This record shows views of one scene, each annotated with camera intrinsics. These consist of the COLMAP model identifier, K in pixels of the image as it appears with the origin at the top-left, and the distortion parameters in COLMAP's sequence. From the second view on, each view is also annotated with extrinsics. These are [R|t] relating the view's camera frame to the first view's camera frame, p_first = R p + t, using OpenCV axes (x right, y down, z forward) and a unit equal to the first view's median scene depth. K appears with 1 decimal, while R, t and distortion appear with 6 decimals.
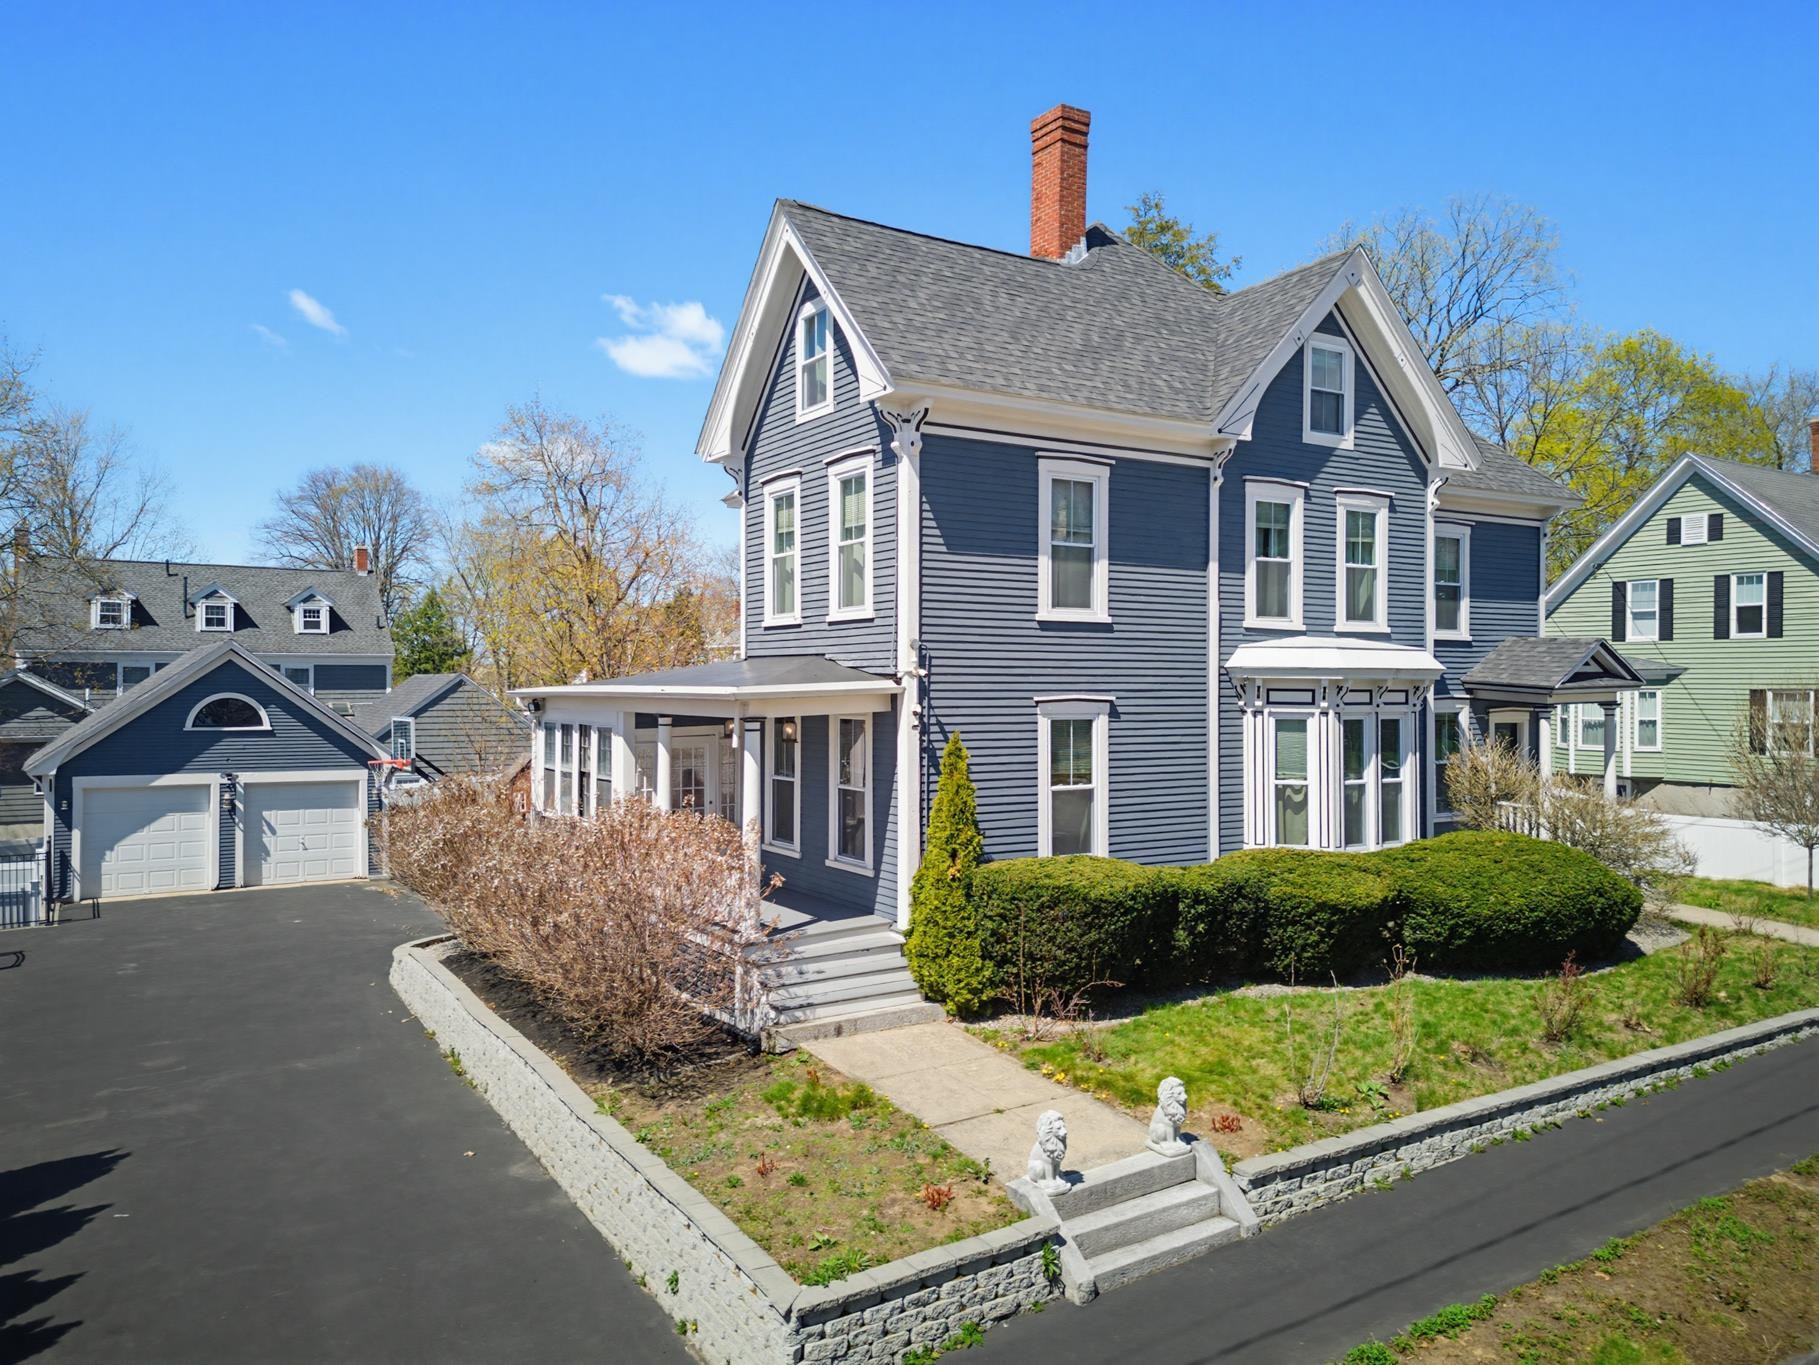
lens RADIAL K [[1306.1, 0, 909.5], [0, 1306.1, 682.5], [0, 0, 1]] dist [0.081849, -0.099847]
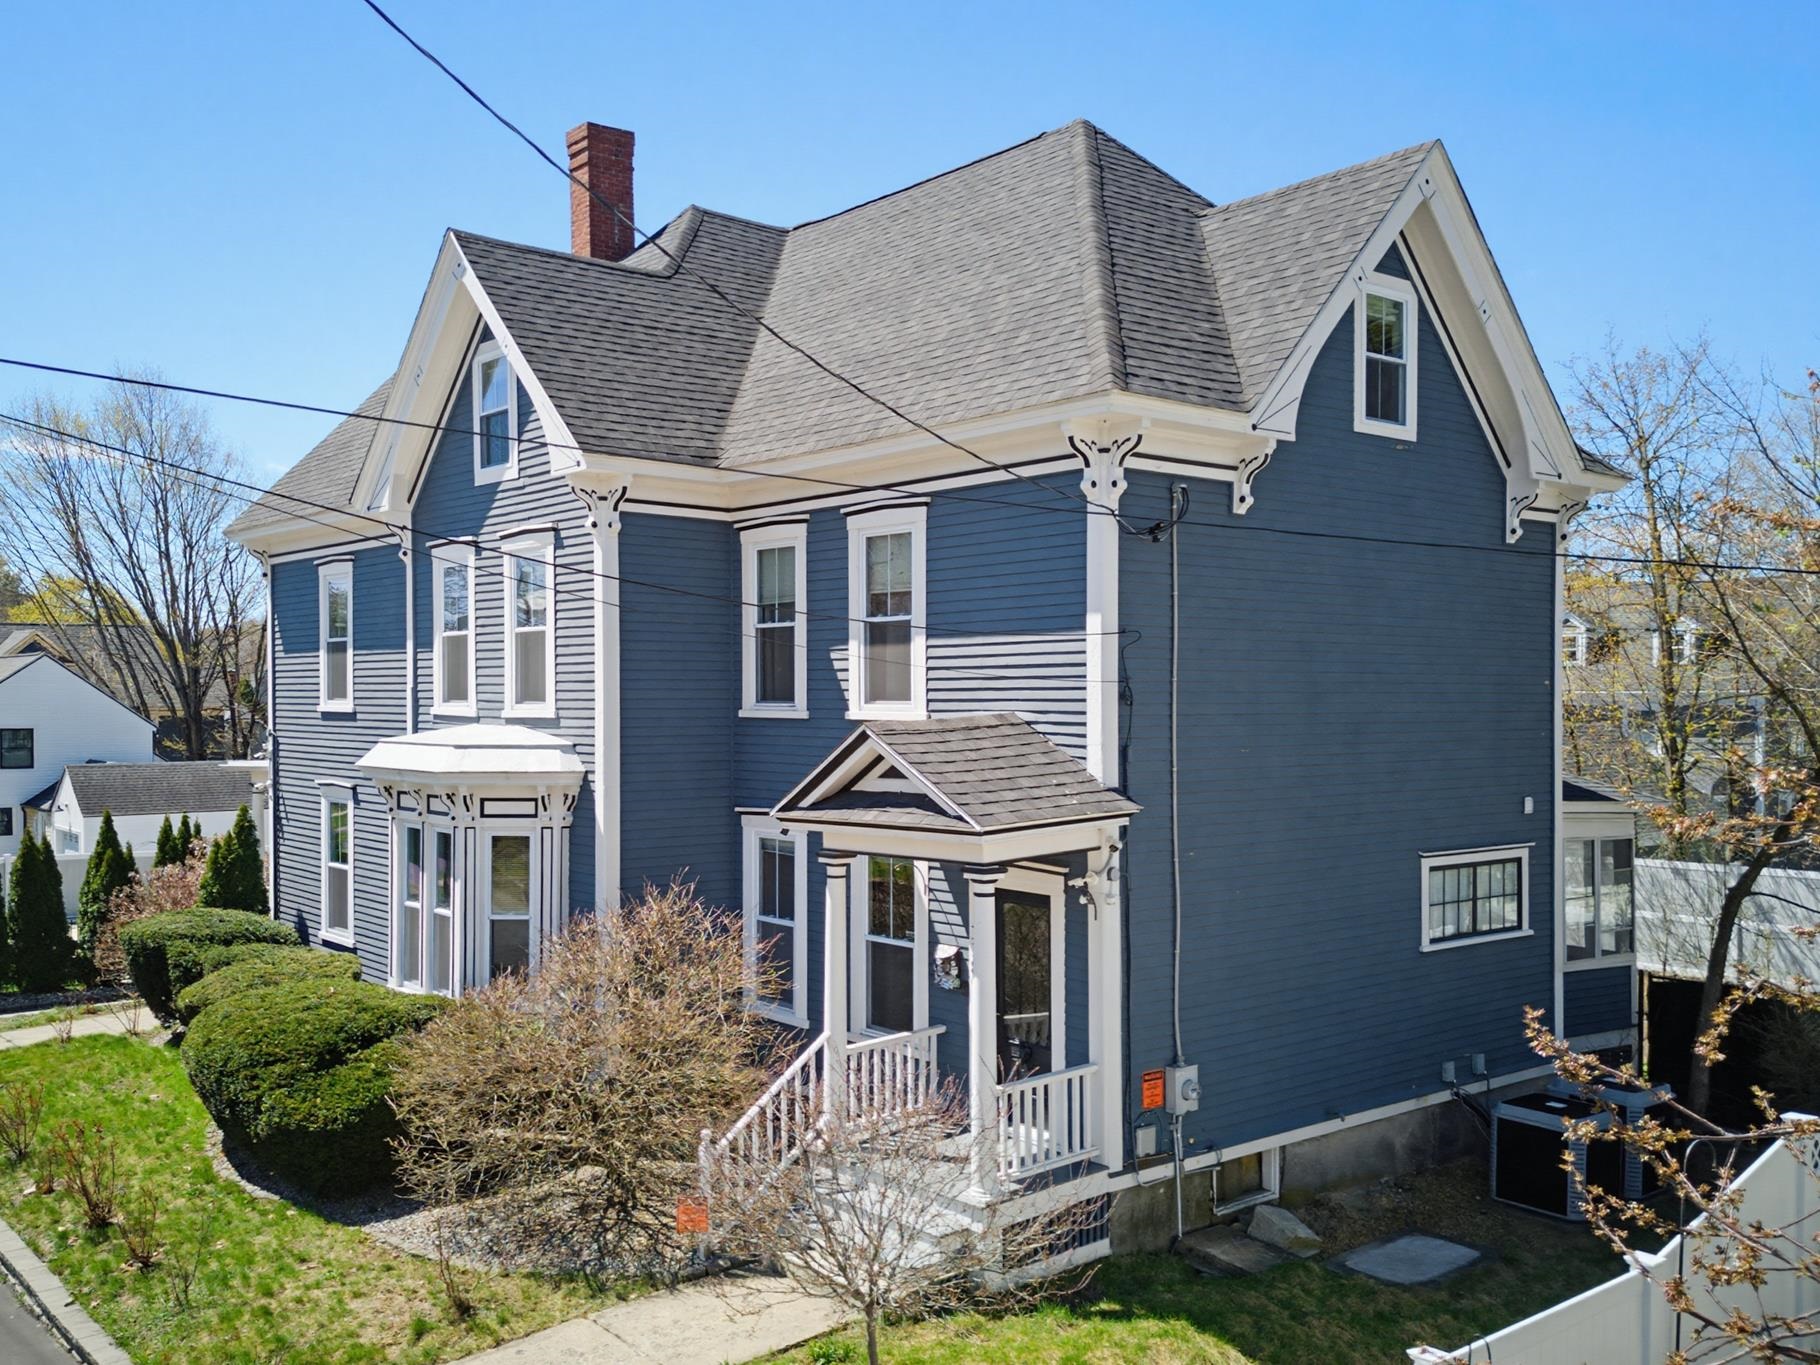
lens RADIAL K [[1644.0, 0, 910.0], [0, 1644.0, 682.5], [0, 0, 1]] dist [0.002309, -0.178305]
pose [[0.149962, -0.007776, -0.988661, 1.500218], [-0.000170, 0.999969, -0.007891, -0.059298], [0.988692, 0.001352, 0.149956, 1.247453]]
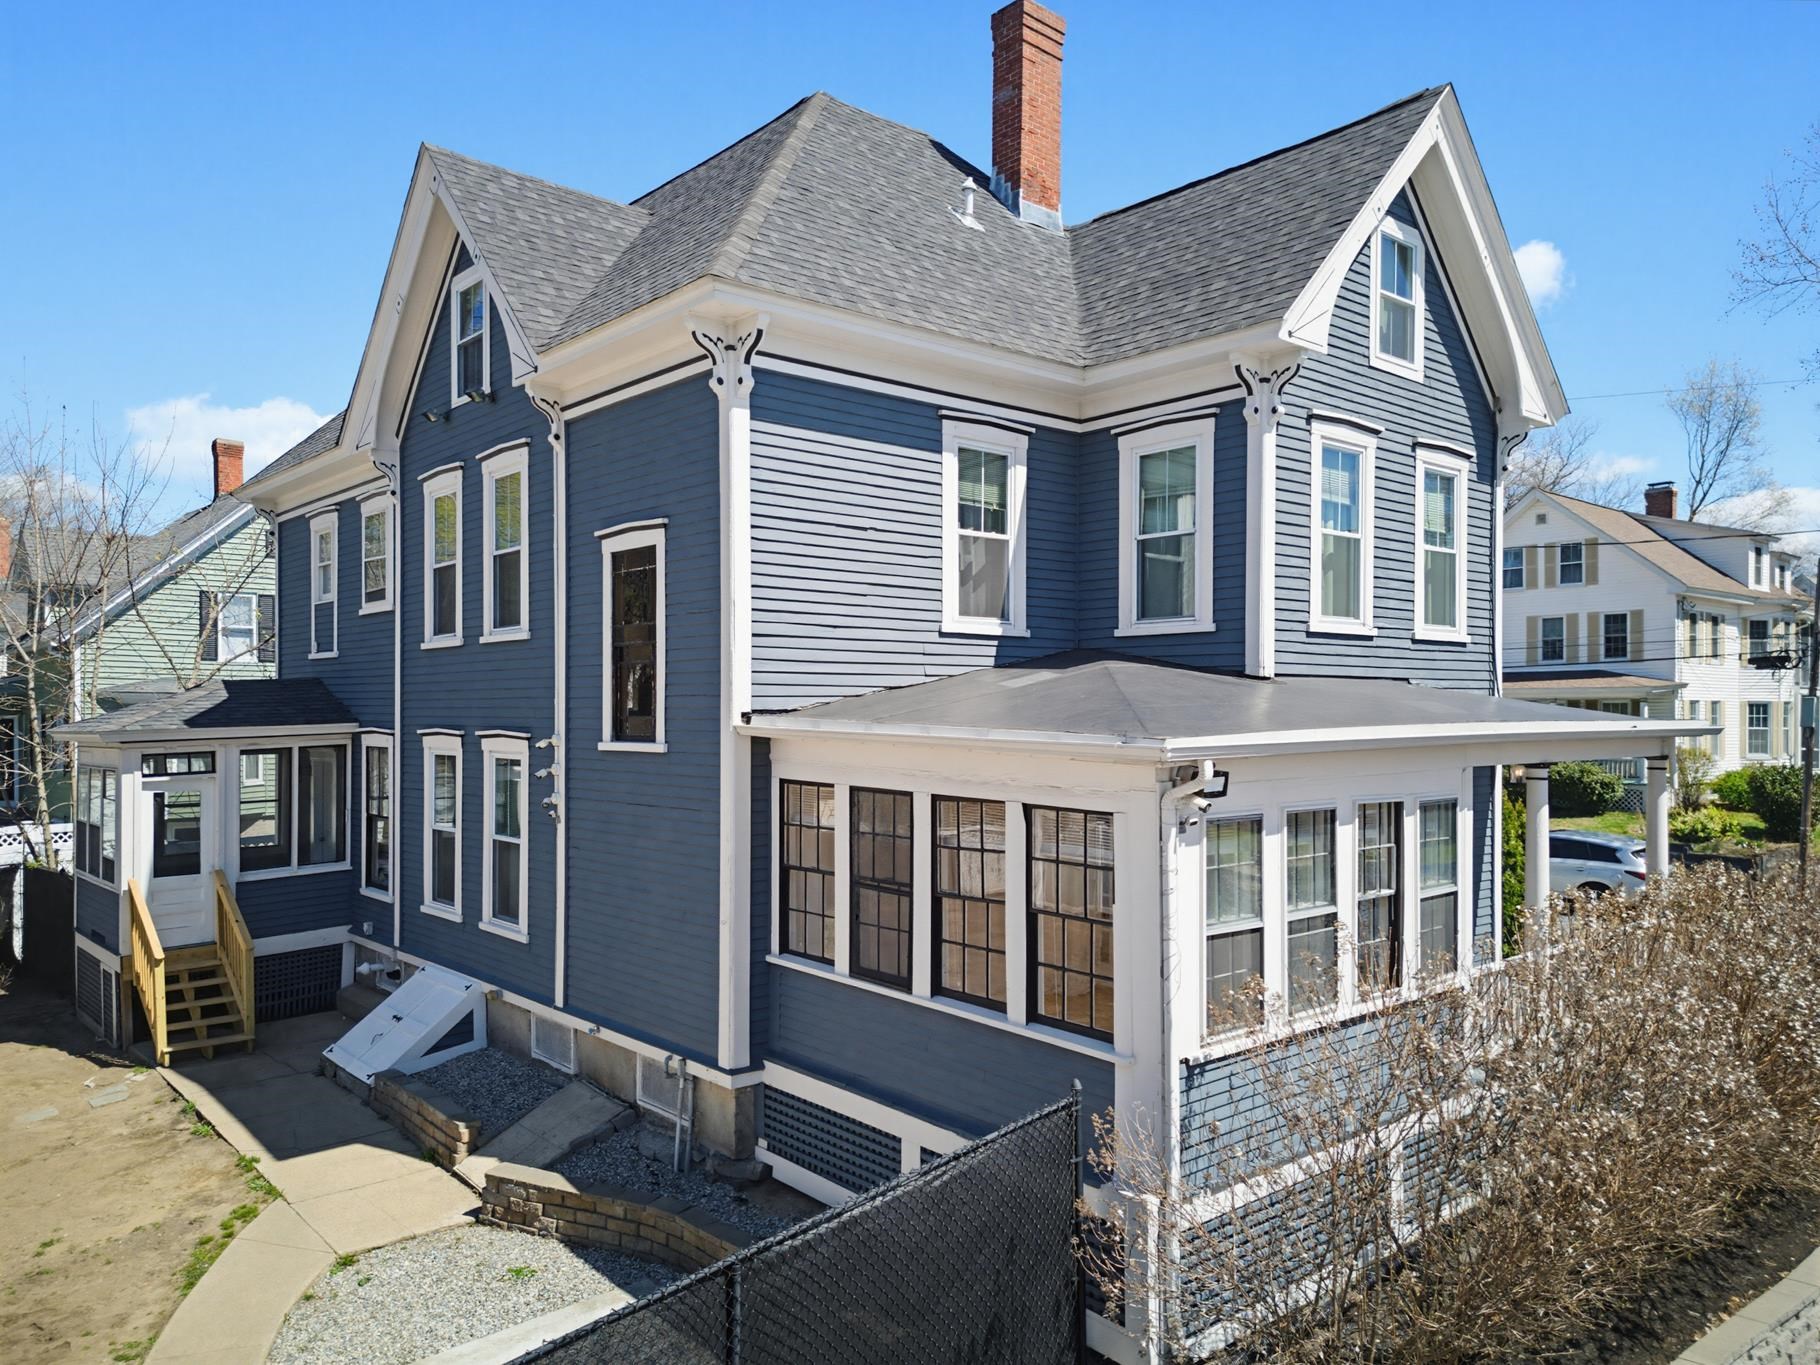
lens RADIAL K [[1281.1, 0, 913.7], [0, 1281.1, 718.4], [0, 0, 1]] dist [0.041730, -0.004831]
pose [[-0.165887, -0.010235, 0.986092, -0.800766], [-0.001686, 0.999948, 0.010095, -0.004937], [-0.986143, 0.000012, -0.165896, 1.441502]]
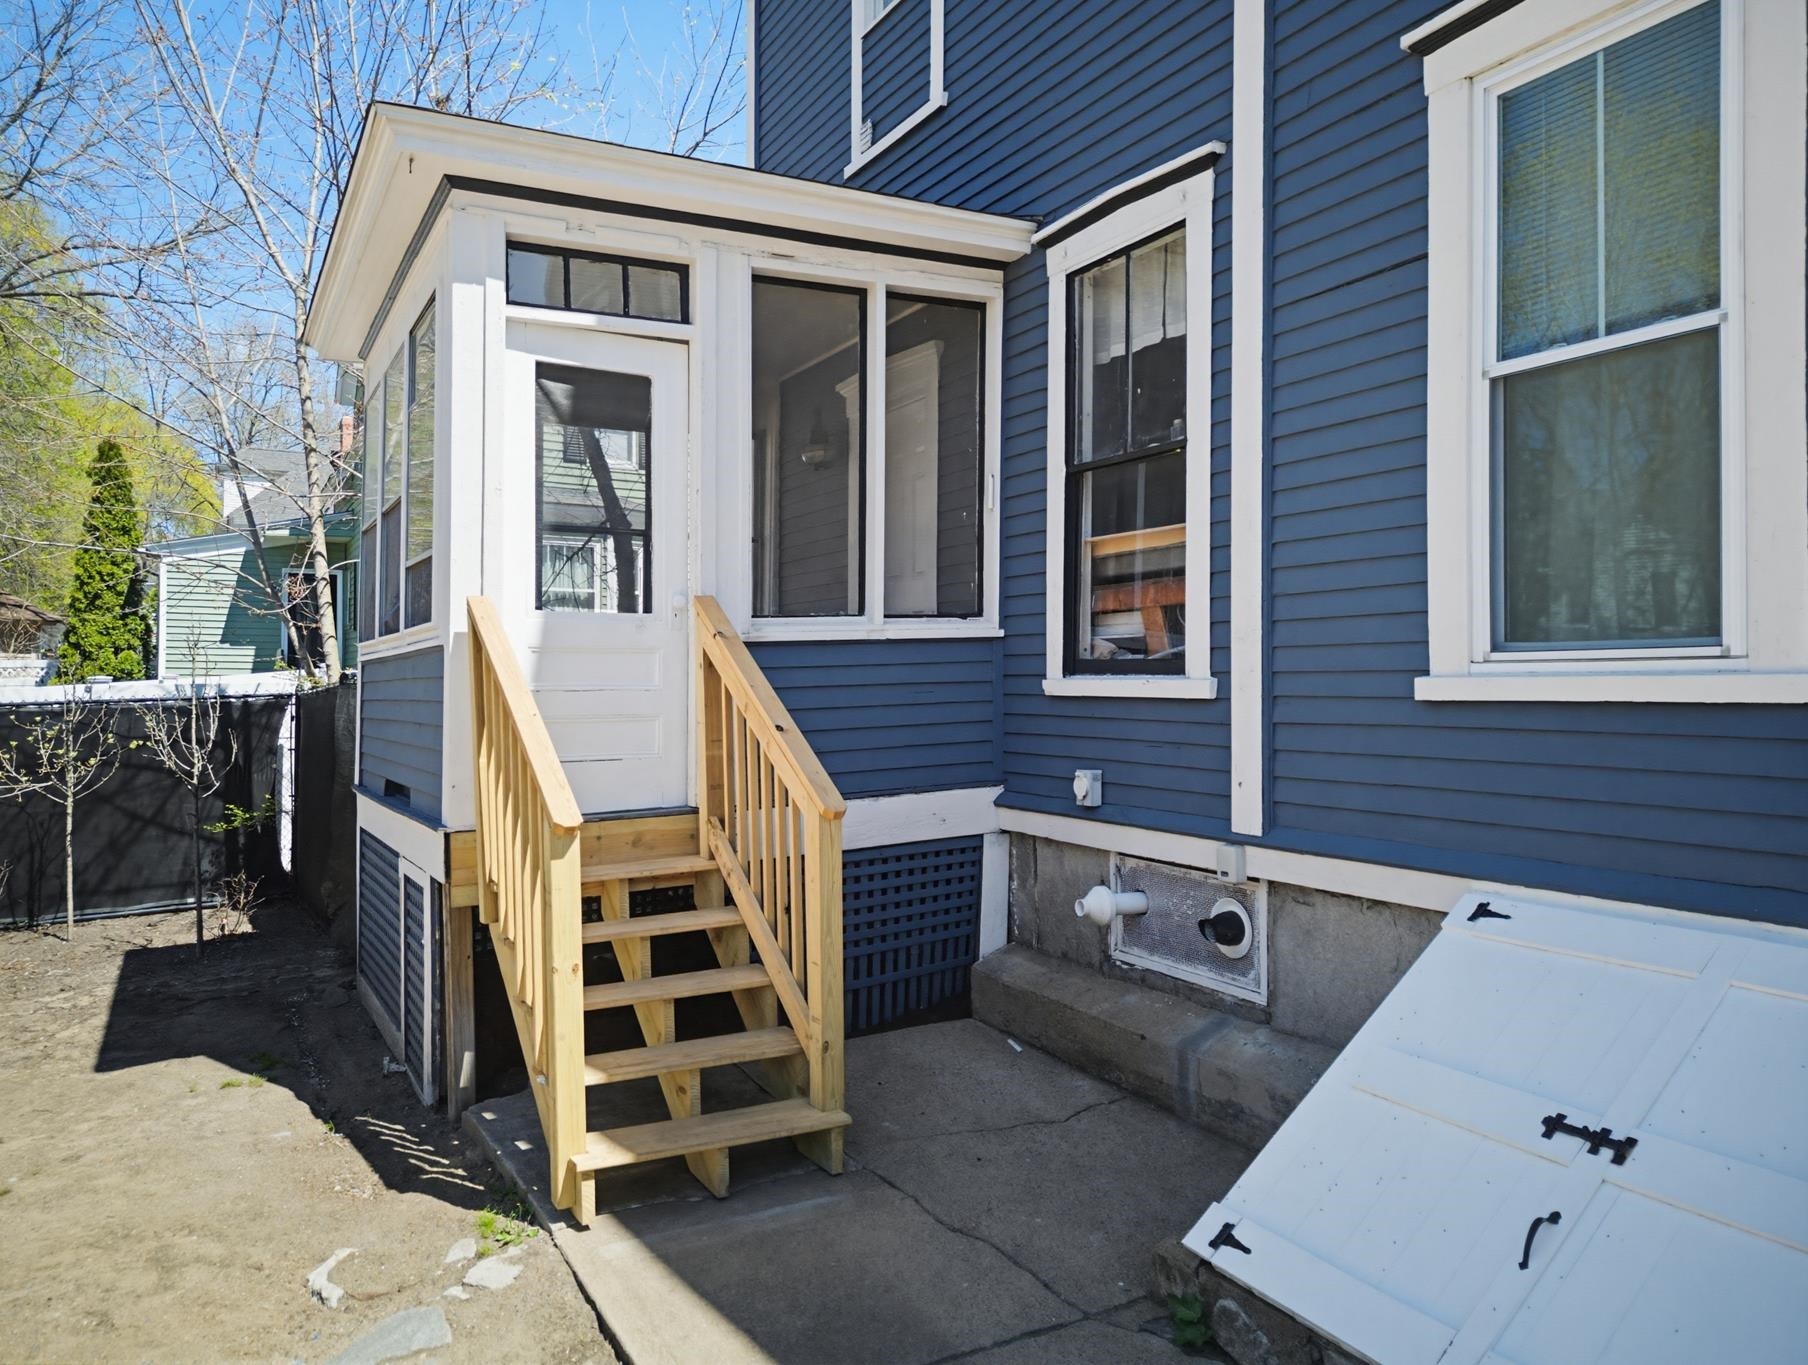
lens RADIAL K [[1256.5, 0, 904.0], [0, 1256.5, 682.5], [0, 0, 1]] dist [0.087269, 0.000717]
pose [[0.047157, -0.001125, 0.998887, -0.087347], [-0.005073, 0.999986, 0.001365, 0.139017], [-0.998875, -0.005132, 0.047150, 1.723487]]
